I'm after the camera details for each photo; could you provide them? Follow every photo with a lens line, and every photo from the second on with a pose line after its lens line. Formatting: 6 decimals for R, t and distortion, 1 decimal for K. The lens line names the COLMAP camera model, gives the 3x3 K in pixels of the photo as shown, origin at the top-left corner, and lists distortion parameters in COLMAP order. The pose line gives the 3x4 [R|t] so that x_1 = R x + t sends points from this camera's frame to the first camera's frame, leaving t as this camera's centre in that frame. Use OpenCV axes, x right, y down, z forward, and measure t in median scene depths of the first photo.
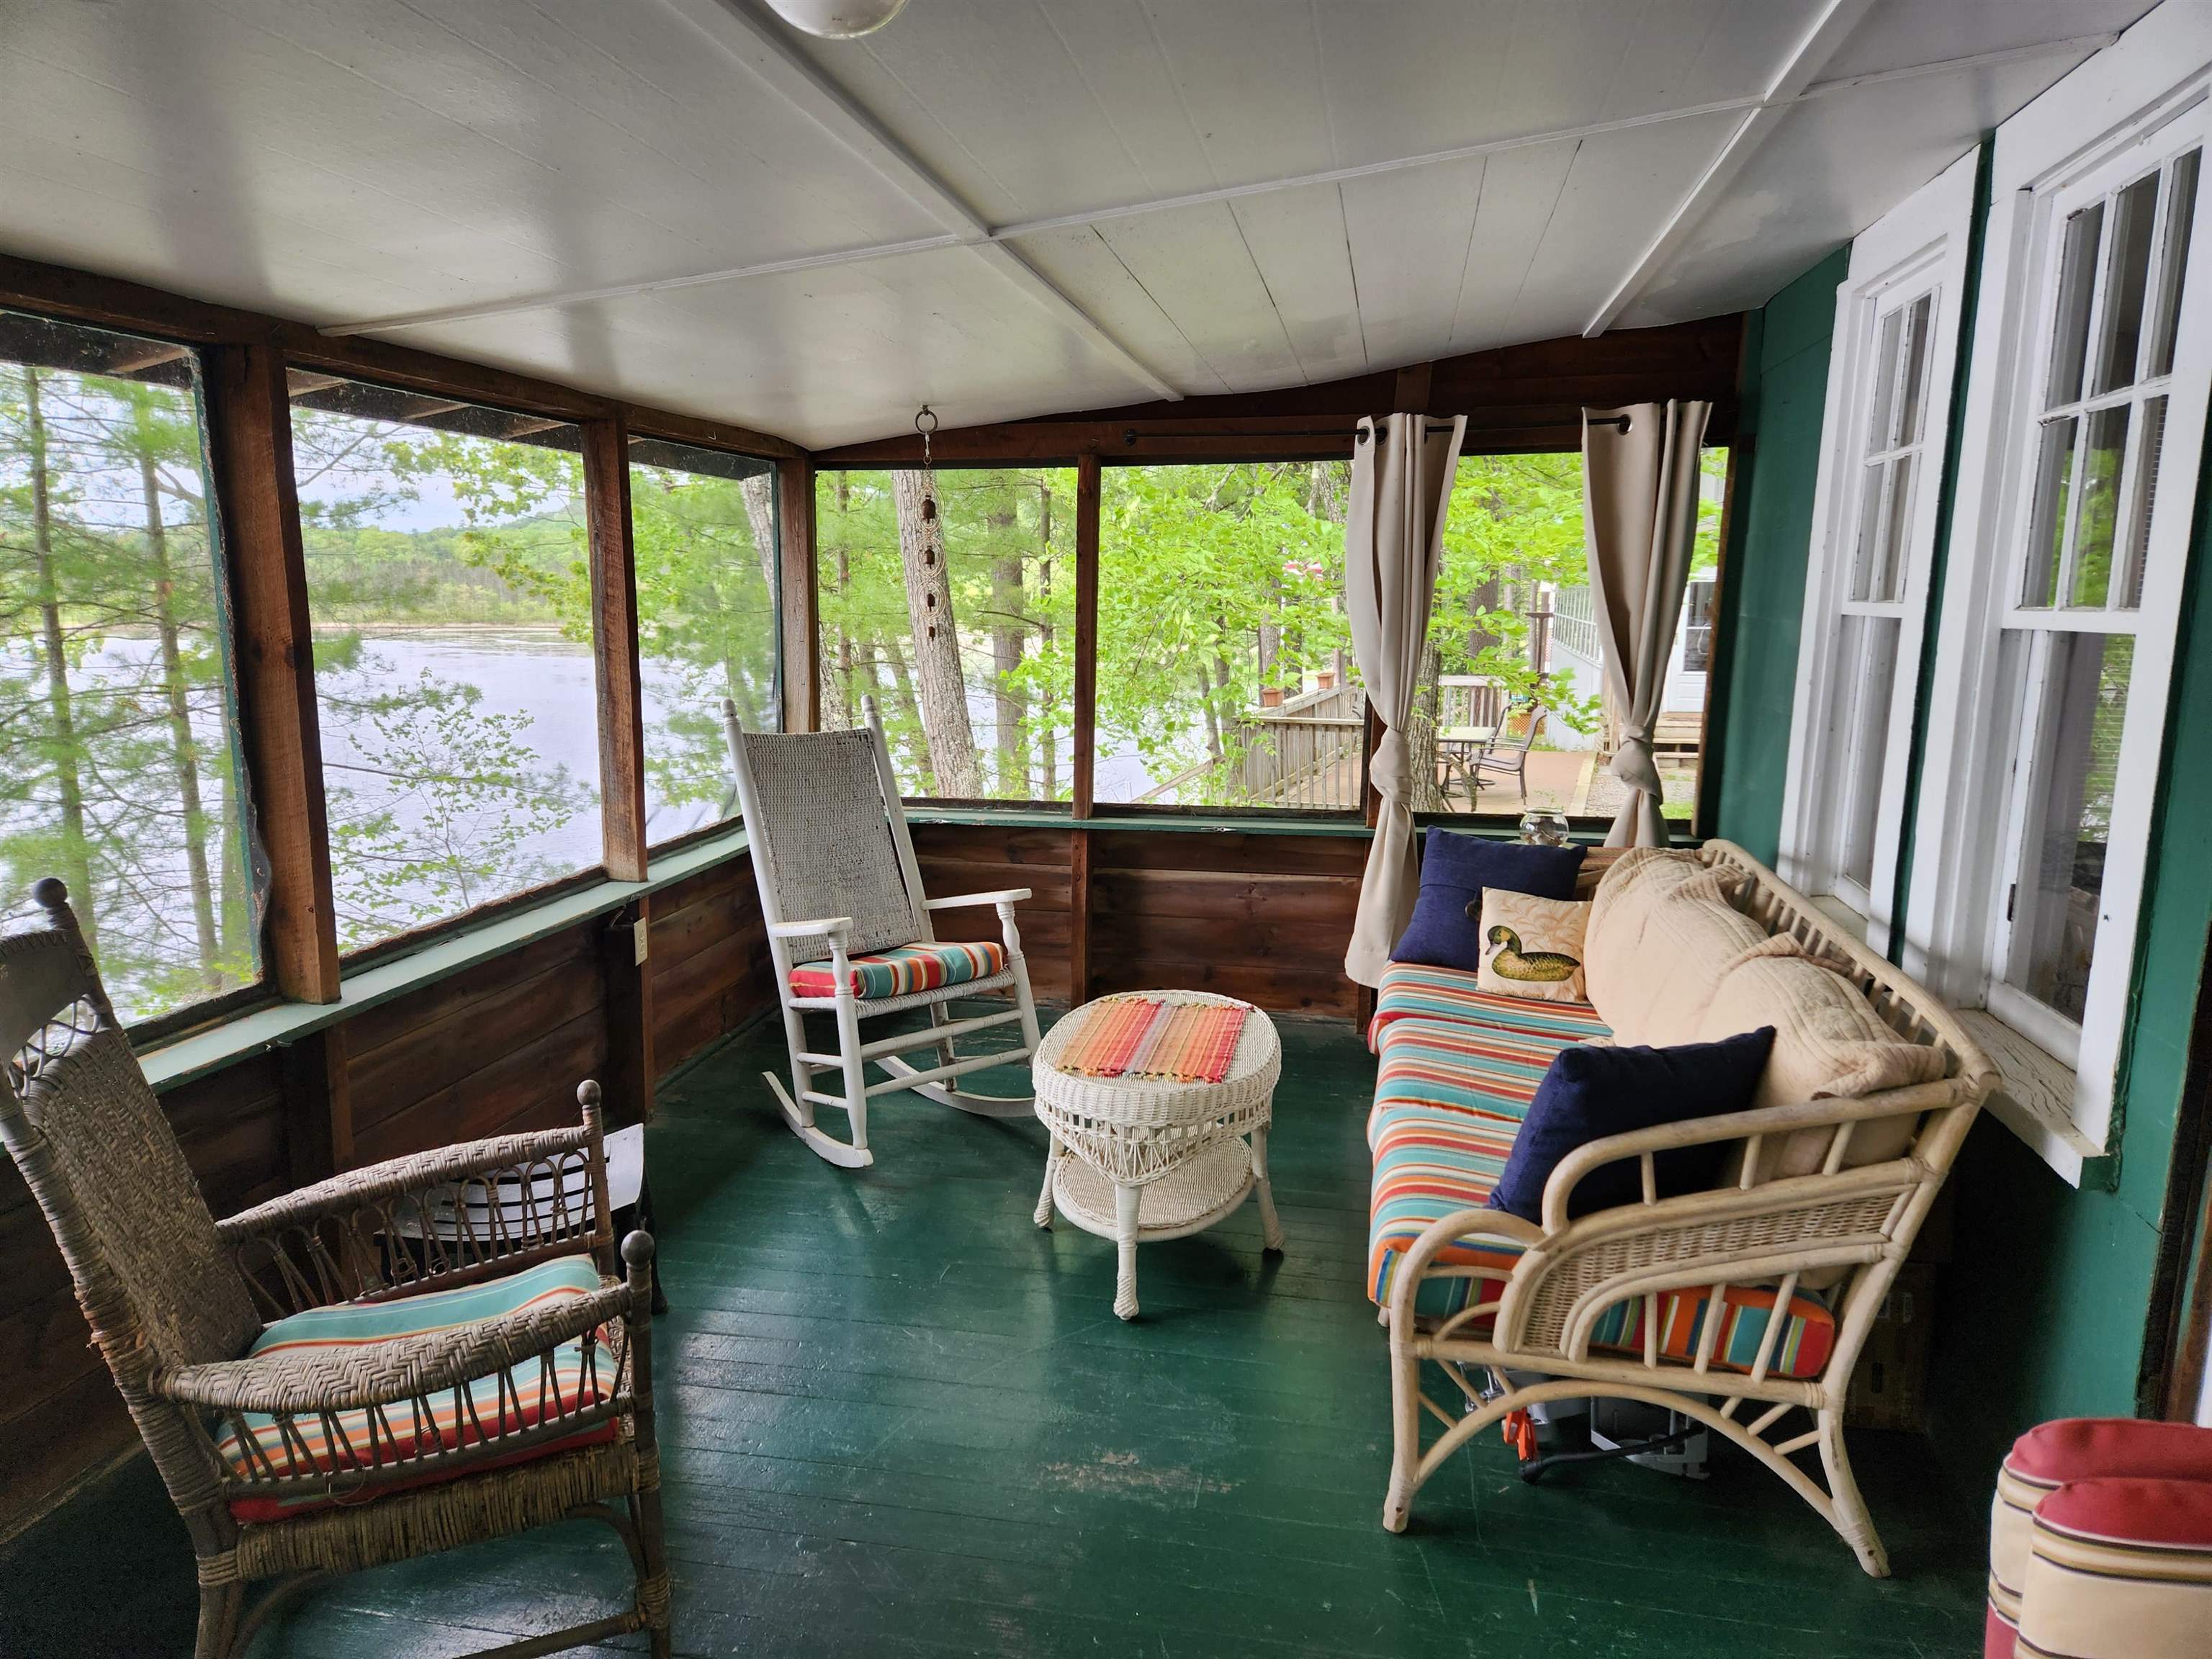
lens RADIAL K [[1420.5, 0, 1106.0], [0, 1420.5, 829.5], [0, 0, 1]] dist [0.111279, -0.108719]
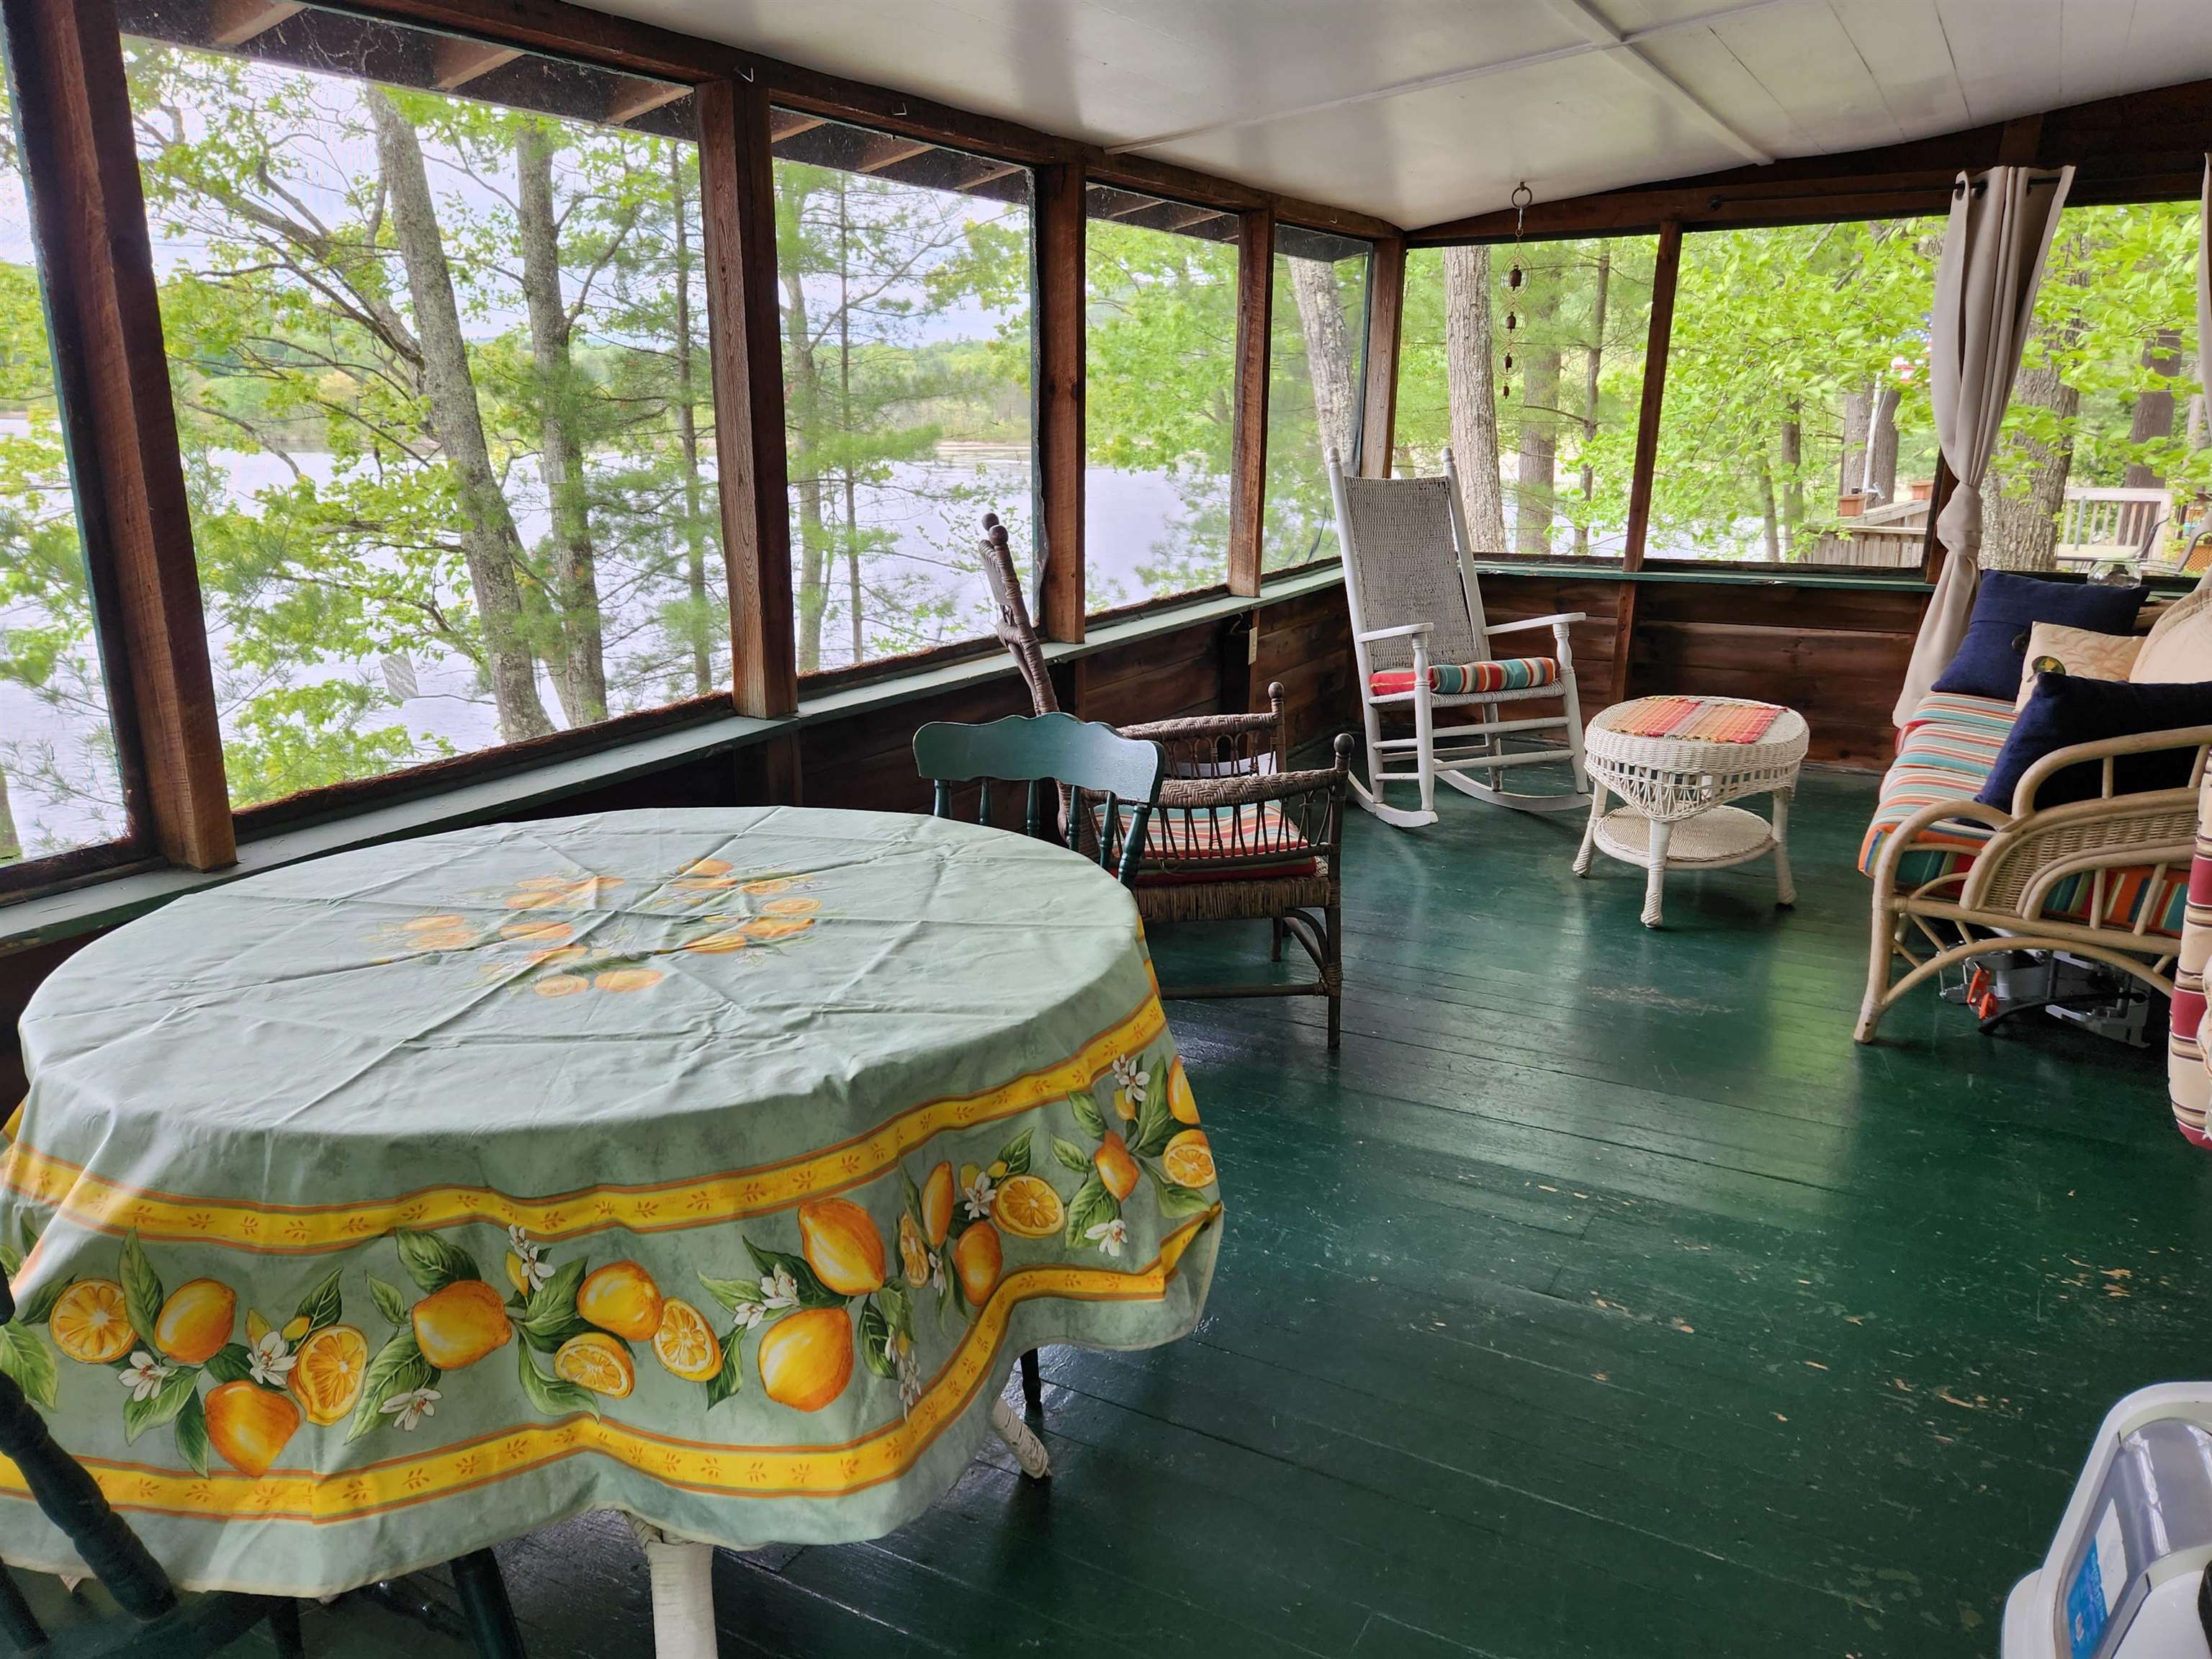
lens RADIAL K [[1610.7, 0, 1106.0], [0, 1610.7, 829.5], [0, 0, 1]] dist [0.095476, -0.083372]
pose [[0.951973, 0.077056, -0.296329, -0.019851], [-0.051171, 0.994242, 0.094149, 0.116020], [0.301877, -0.074463, 0.950434, -0.394272]]
